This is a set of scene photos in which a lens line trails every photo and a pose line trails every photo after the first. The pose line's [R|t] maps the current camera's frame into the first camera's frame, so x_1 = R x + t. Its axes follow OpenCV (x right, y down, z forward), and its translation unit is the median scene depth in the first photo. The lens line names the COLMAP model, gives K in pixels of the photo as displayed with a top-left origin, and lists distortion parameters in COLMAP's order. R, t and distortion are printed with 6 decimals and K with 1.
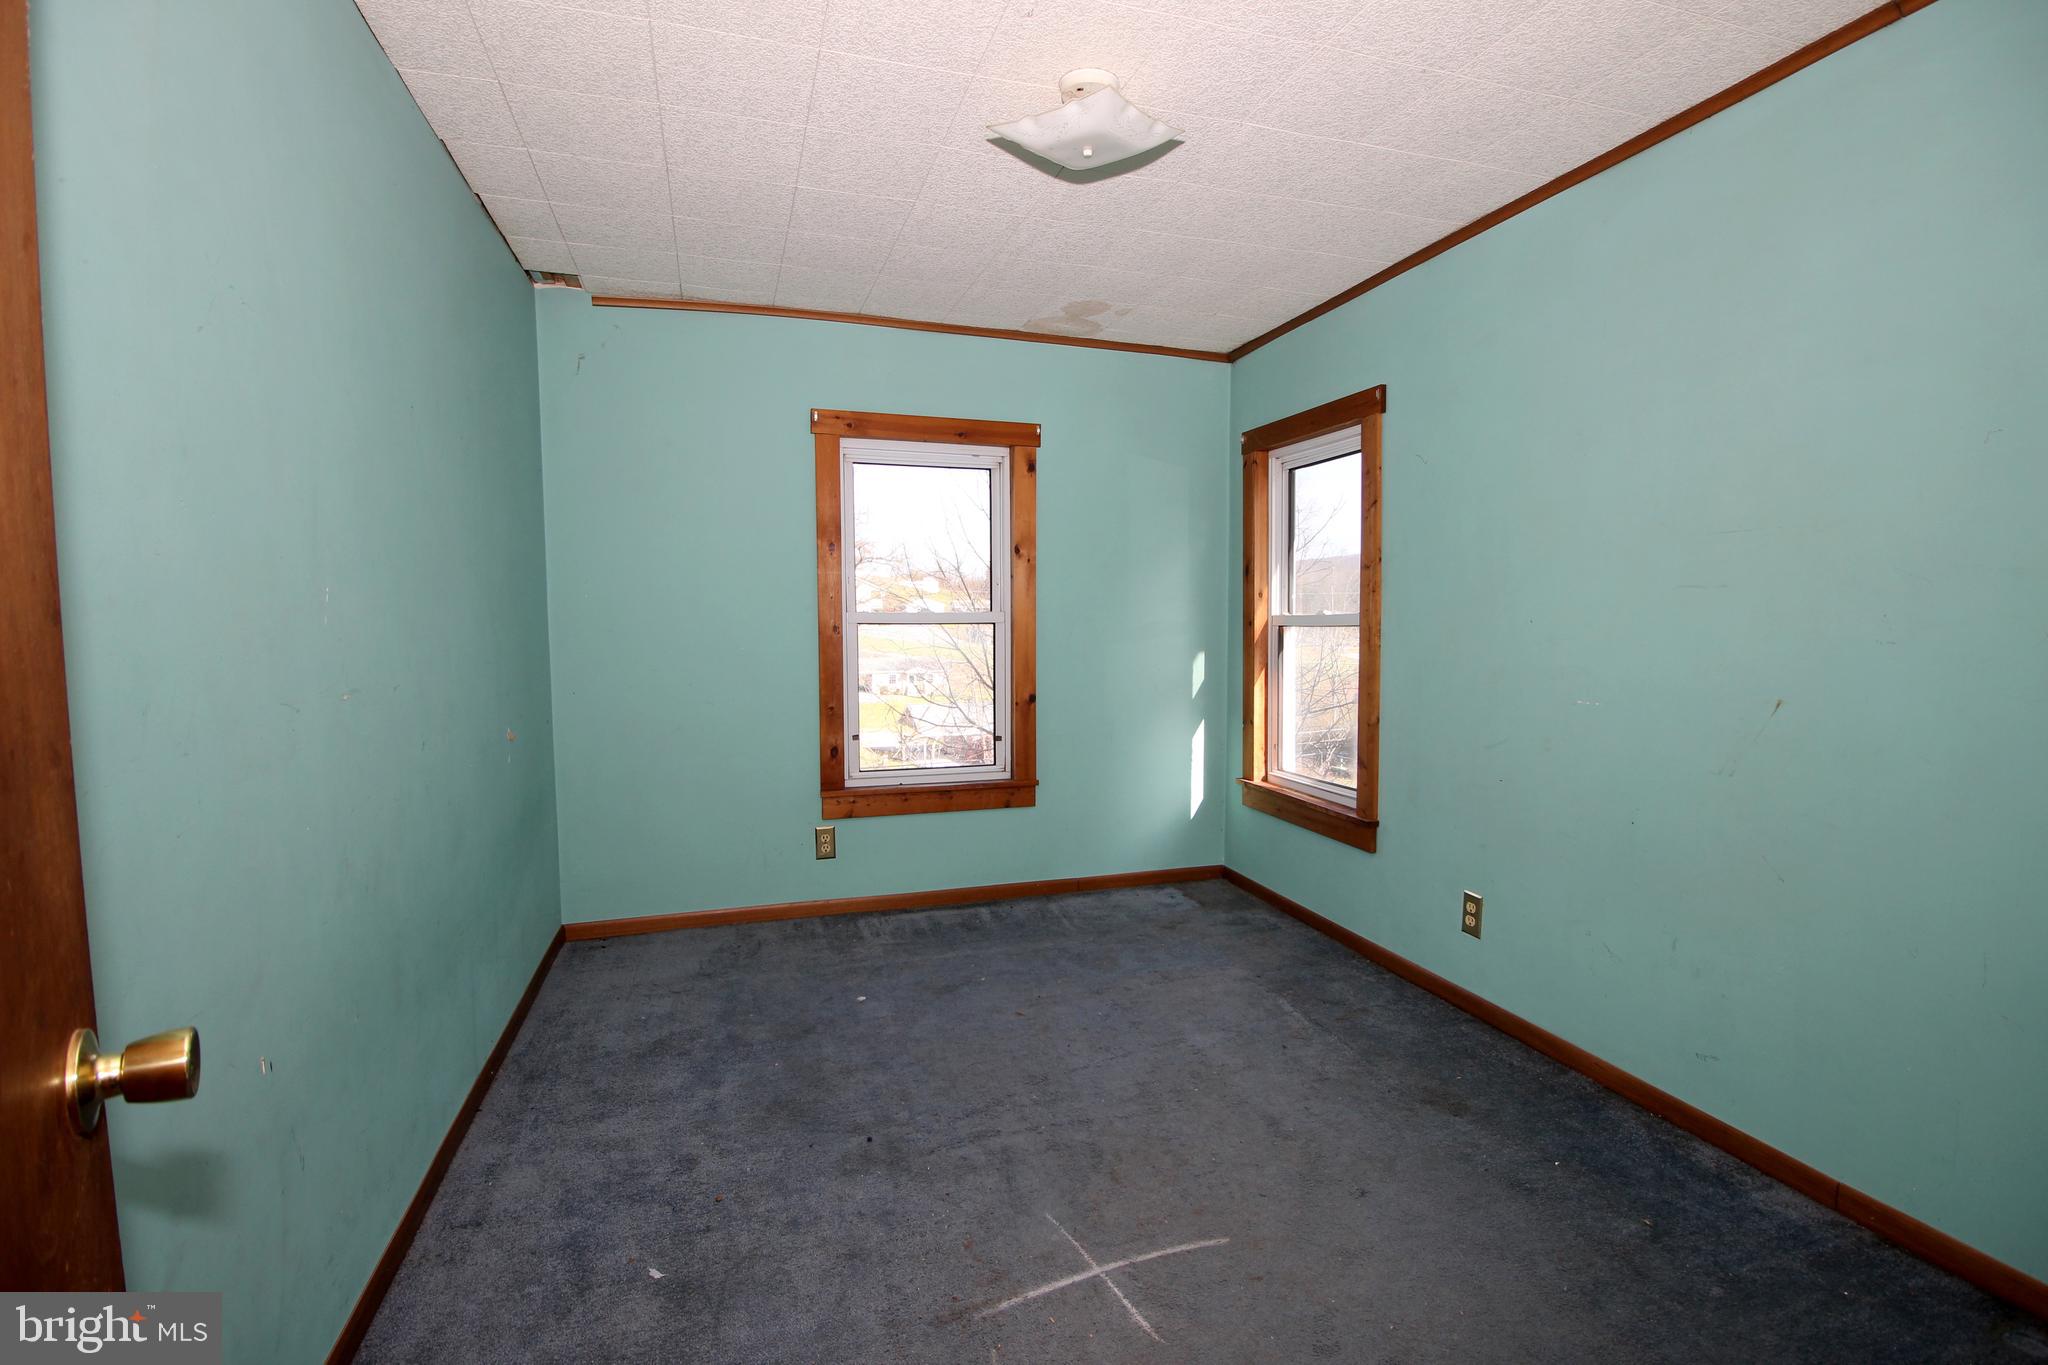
lens RADIAL K [[941.4, 0, 1037.2], [0, 941.4, 679.5], [0, 0, 1]] dist [0.000662, -0.015236]
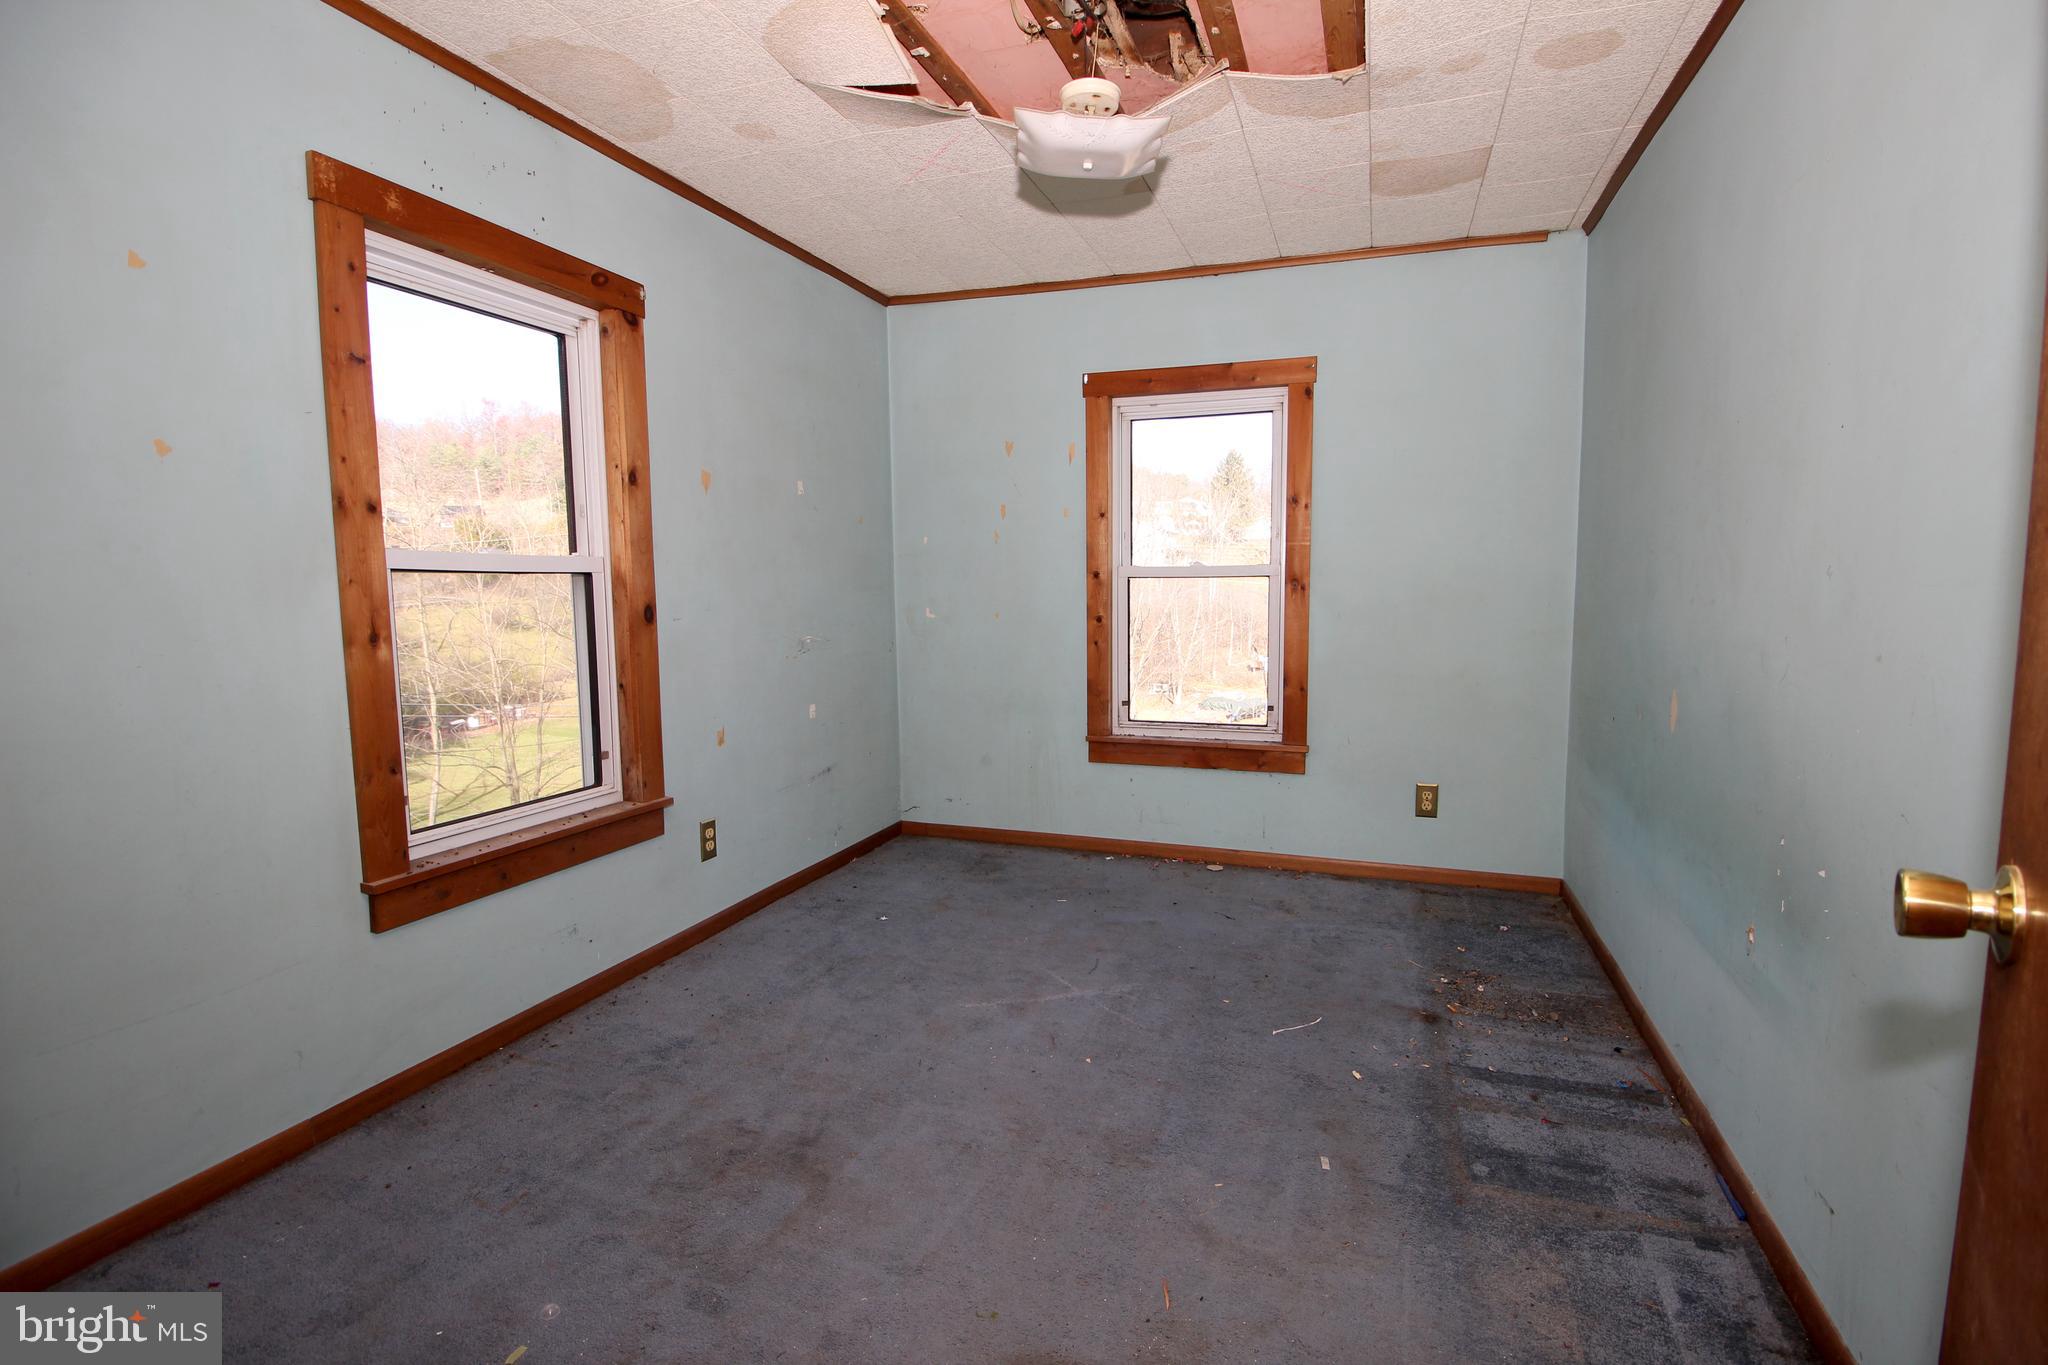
lens RADIAL K [[941.4, 0, 1037.2], [0, 941.4, 679.5], [0, 0, 1]] dist [0.000662, -0.015236]
pose [[0.792119, 0.056248, -0.607769, 0.358925], [-0.027660, 0.998030, 0.056317, -0.003557], [0.609739, -0.027799, 0.792115, 0.115936]]
